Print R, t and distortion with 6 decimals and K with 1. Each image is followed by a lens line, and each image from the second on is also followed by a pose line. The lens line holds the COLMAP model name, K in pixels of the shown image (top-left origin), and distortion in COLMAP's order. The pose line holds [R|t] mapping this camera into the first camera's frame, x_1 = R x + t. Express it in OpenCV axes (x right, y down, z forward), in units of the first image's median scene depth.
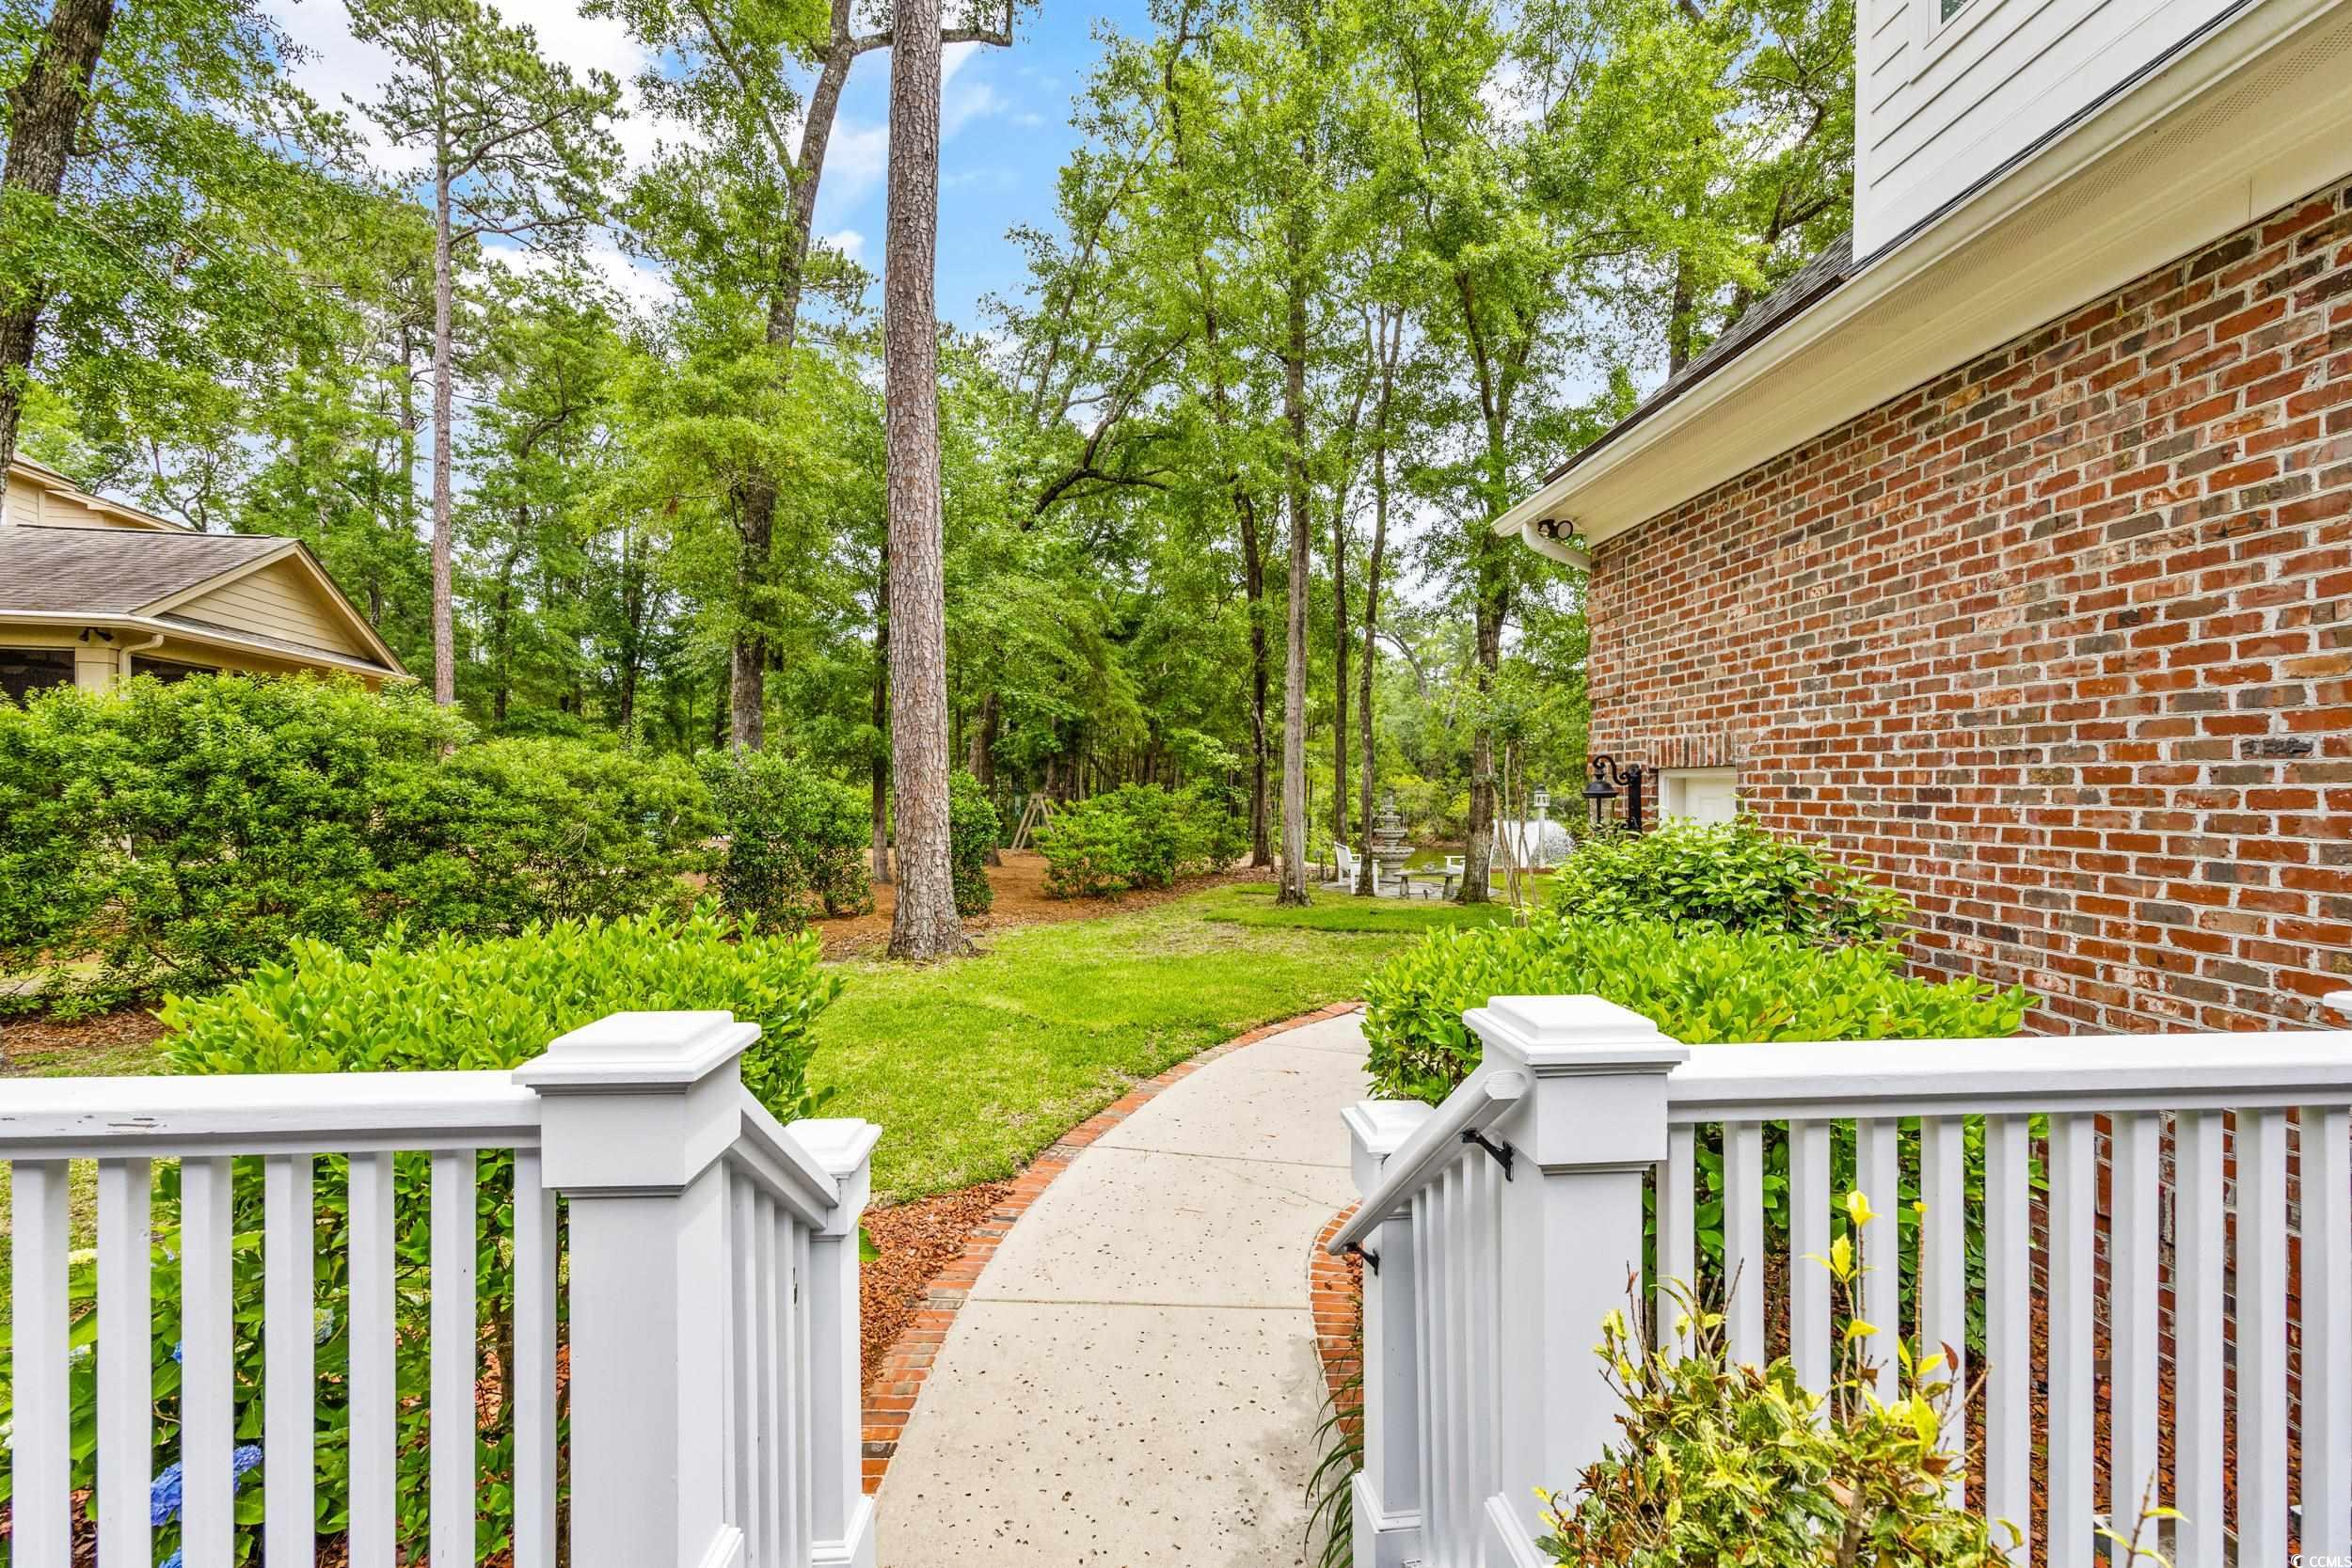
lens RADIAL K [[951.2, 0, 1179.3], [0, 951.2, 784.7], [0, 0, 1]] dist [0.001344, -0.000080]
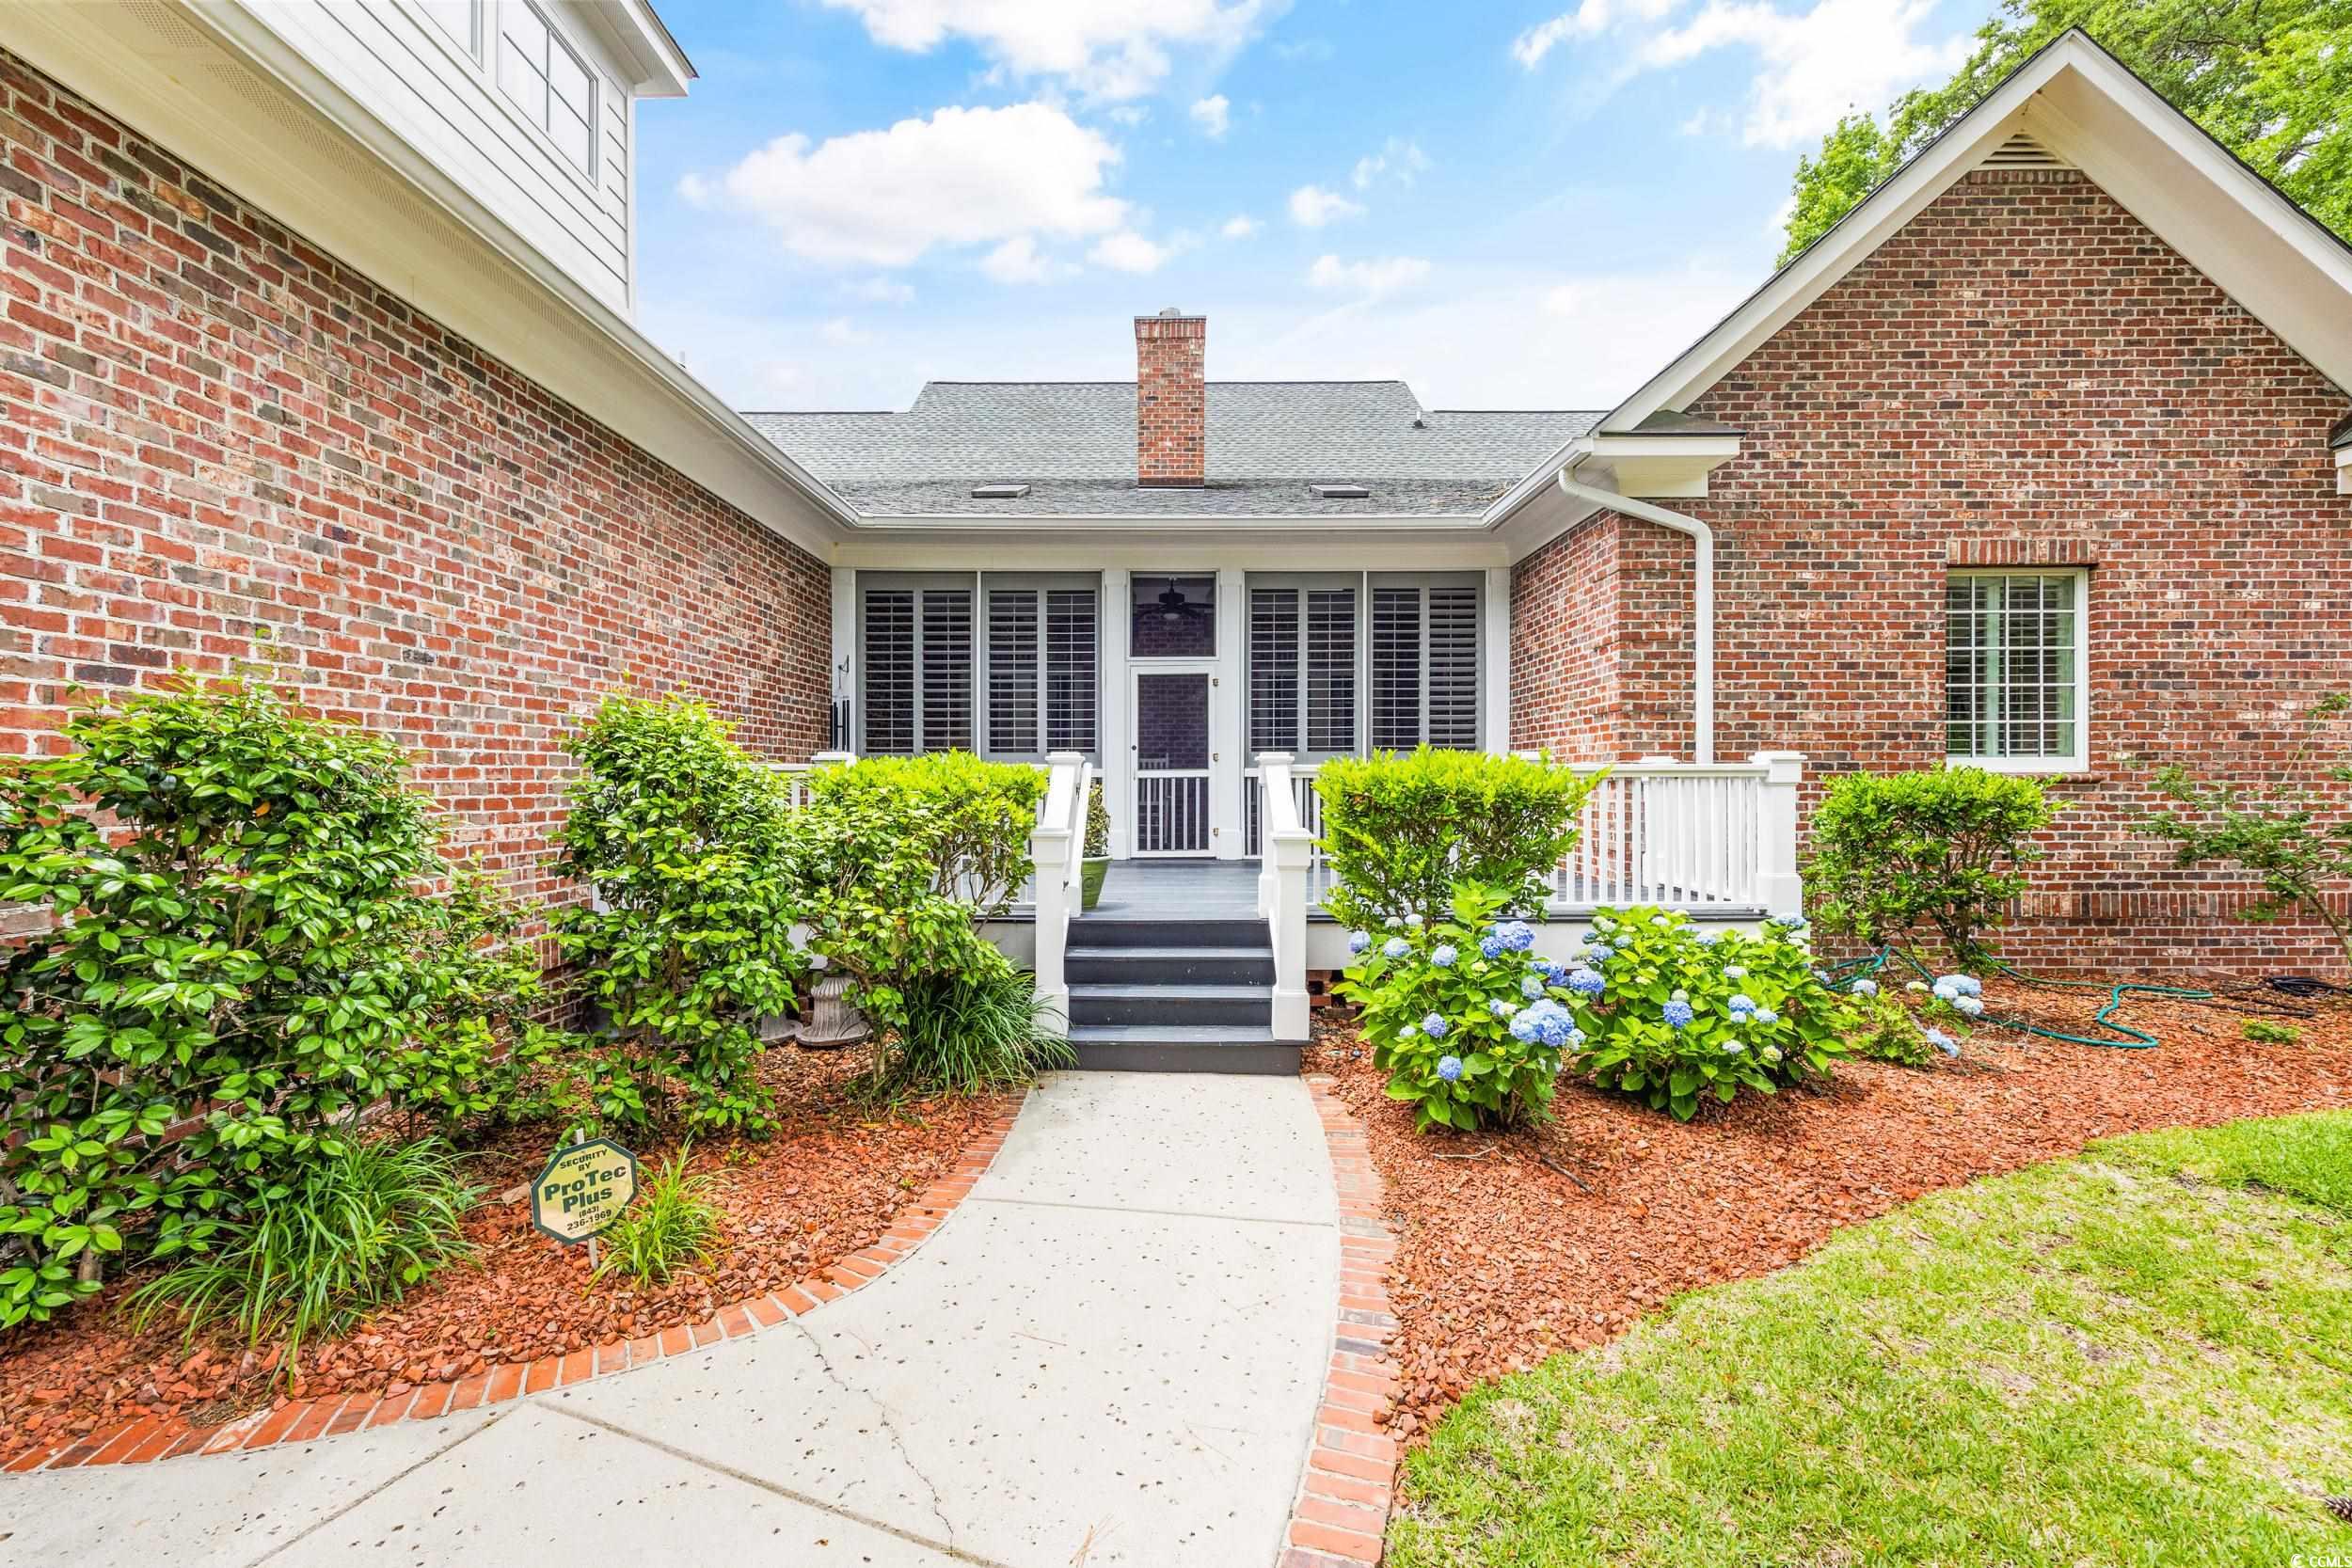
lens RADIAL K [[951.2, 0, 1174.0], [0, 951.2, 781.7], [0, 0, 1]] dist [0.001344, -0.000080]
pose [[-0.997253, 0.003463, 0.073993, -0.141513], [0.003414, 0.999994, -0.000788, 0.130391], [-0.073996, -0.000533, -0.997258, 1.886465]]
